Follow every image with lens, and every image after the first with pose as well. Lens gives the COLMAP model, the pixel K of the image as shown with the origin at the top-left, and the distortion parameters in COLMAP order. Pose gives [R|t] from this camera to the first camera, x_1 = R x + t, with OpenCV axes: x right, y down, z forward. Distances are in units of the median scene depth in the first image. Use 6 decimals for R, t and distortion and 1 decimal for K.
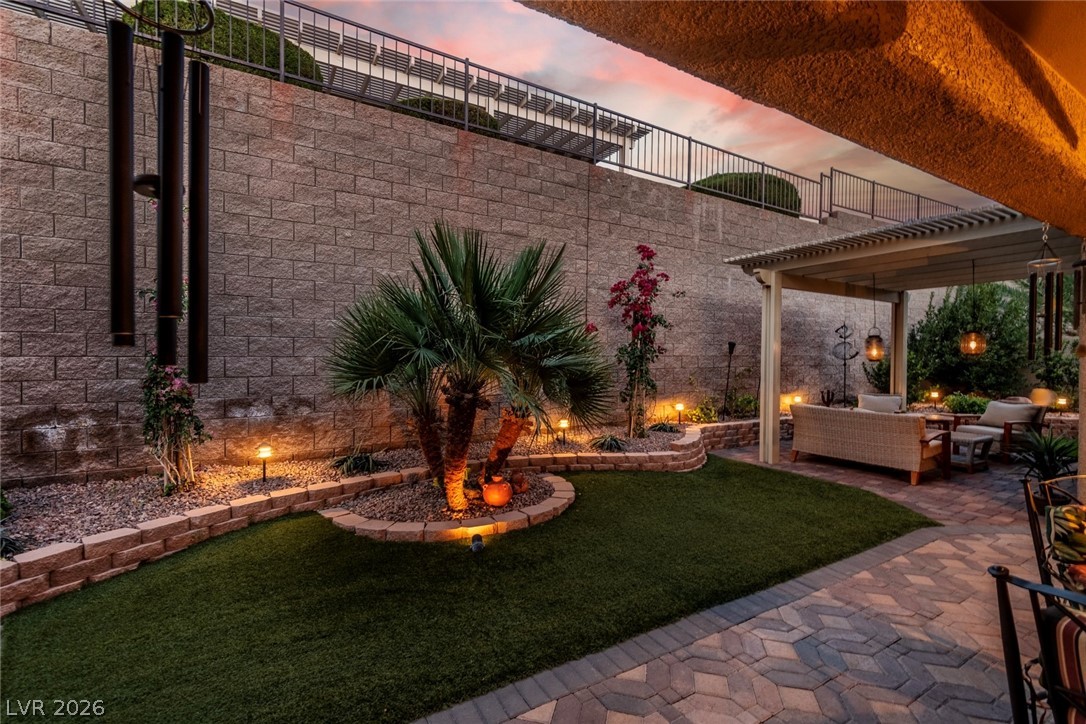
lens RADIAL K [[471.2, 0, 543.0], [0, 471.2, 362.0], [0, 0, 1]] dist [-0.001213, -0.005902]
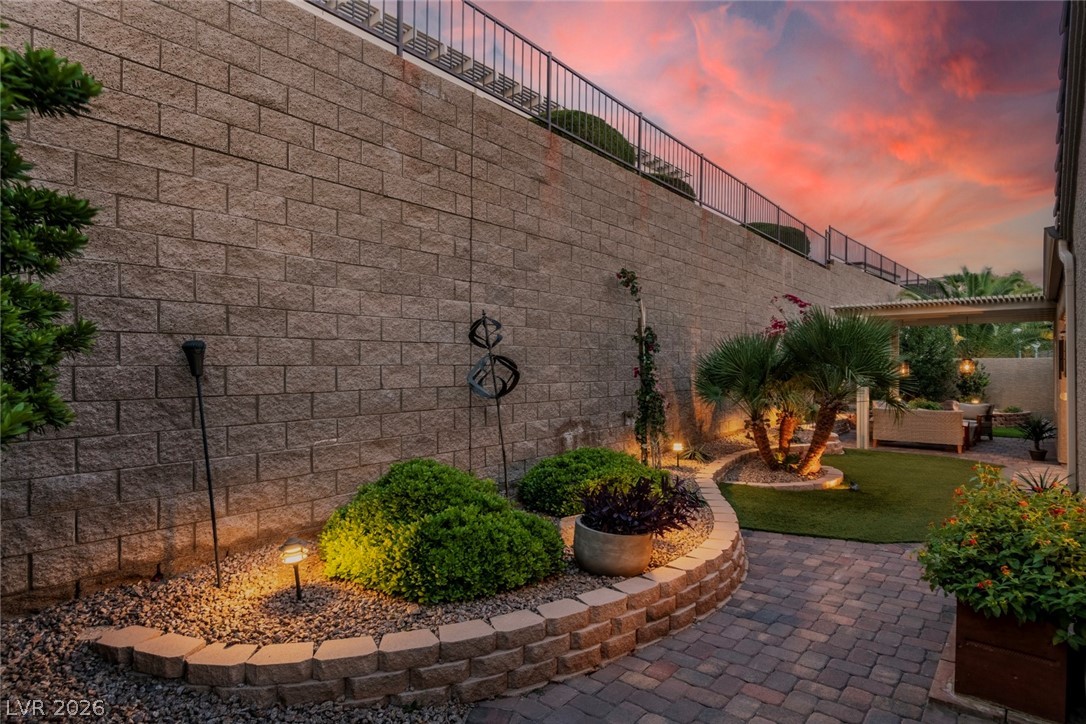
lens RADIAL K [[597.6, 0, 543.0], [0, 597.6, 362.0], [0, 0, 1]] dist [-0.017852, -0.000209]
pose [[0.940797, 0.006232, 0.338914, -0.852402], [-0.005118, 0.999978, -0.004179, -0.032236], [-0.338932, 0.002197, 0.940808, -0.316475]]
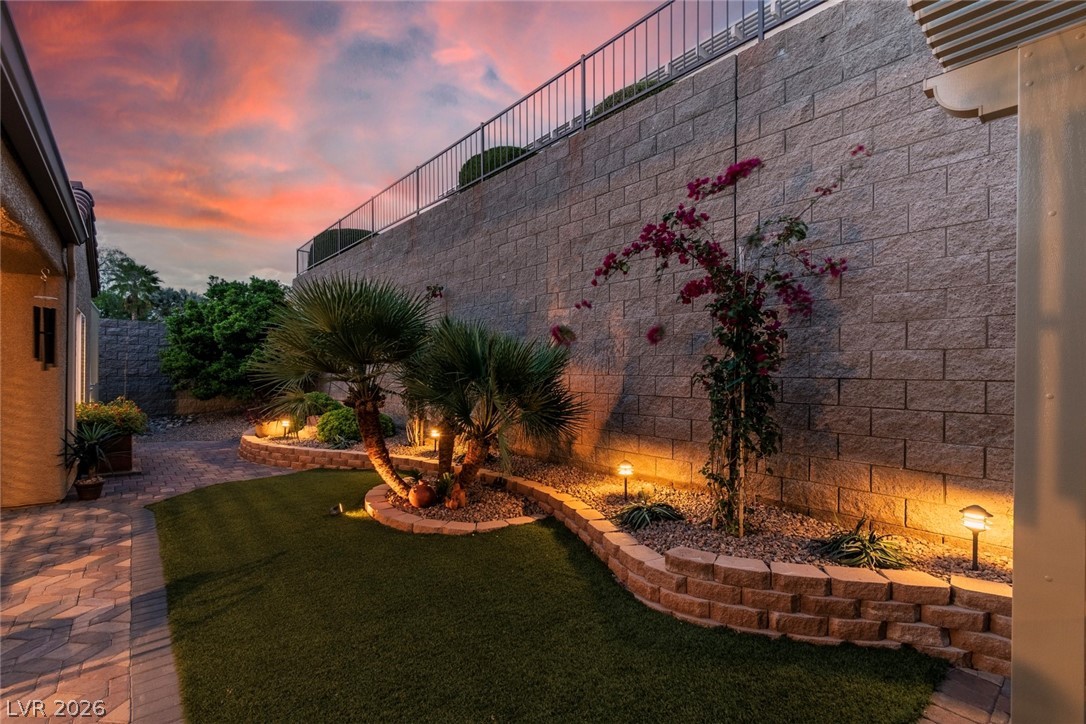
lens RADIAL K [[472.1, 0, 530.9], [0, 472.1, 379.3], [0, 0, 1]] dist [0.000363, -0.000098]
pose [[0.181364, 0.011071, -0.983354, 0.541689], [-0.028425, 0.999578, 0.006012, -0.005420], [0.983005, 0.026861, 0.181602, 0.546536]]
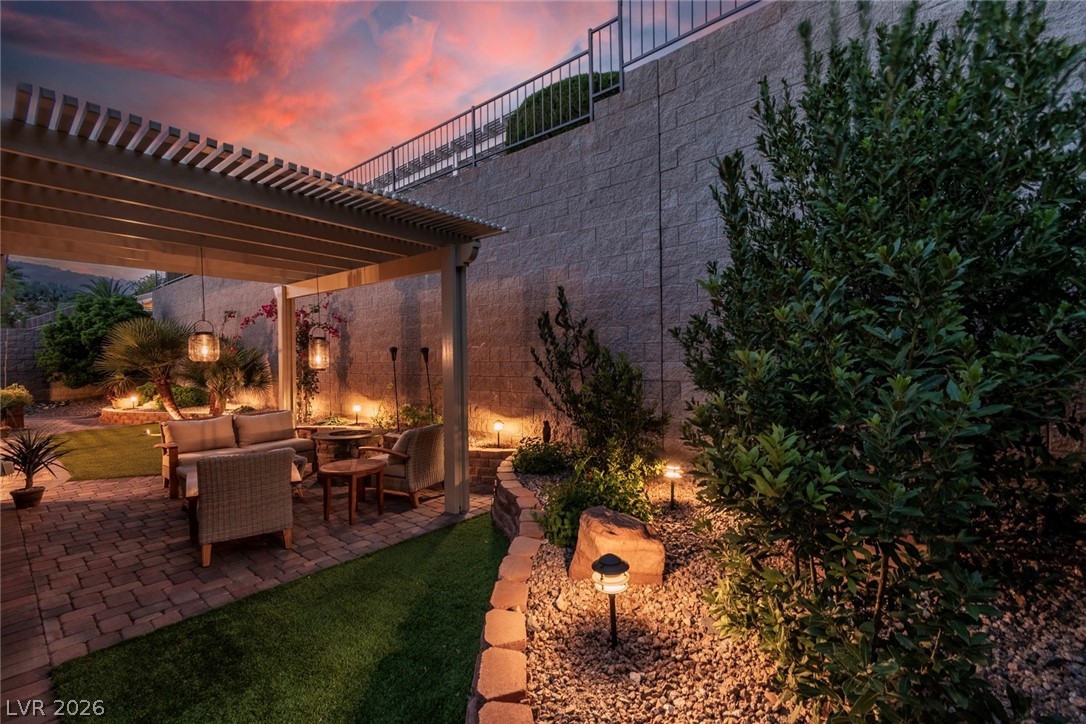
lens RADIAL K [[483.8, 0, 543.0], [0, 483.8, 362.0], [0, 0, 1]] dist [-0.002525, -0.001059]
pose [[0.335518, 0.000362, -0.942034, 1.463634], [-0.002435, 0.999997, -0.000483, -0.014933], [0.942031, 0.002456, 0.335518, 0.980945]]
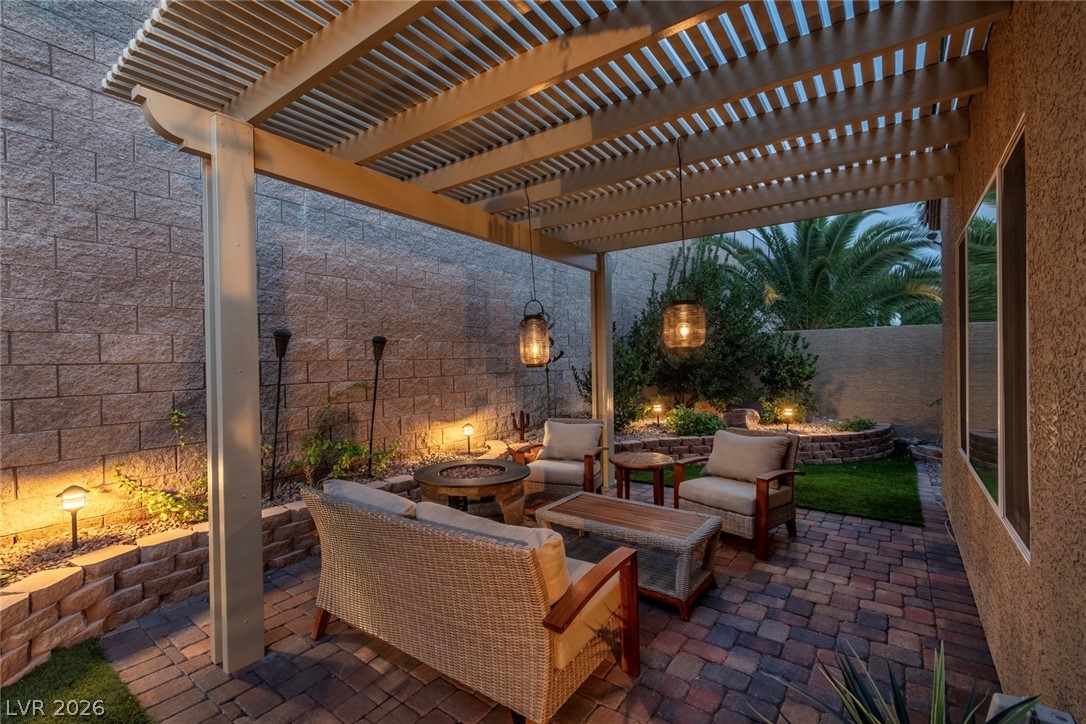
lens RADIAL K [[483.8, 0, 543.0], [0, 483.8, 362.0], [0, 0, 1]] dist [-0.002525, -0.001059]
pose [[0.912537, -0.017955, 0.408599, 0.427722], [0.022274, 0.999735, -0.005814, -0.003142], [-0.408386, 0.014407, 0.912696, 0.448277]]
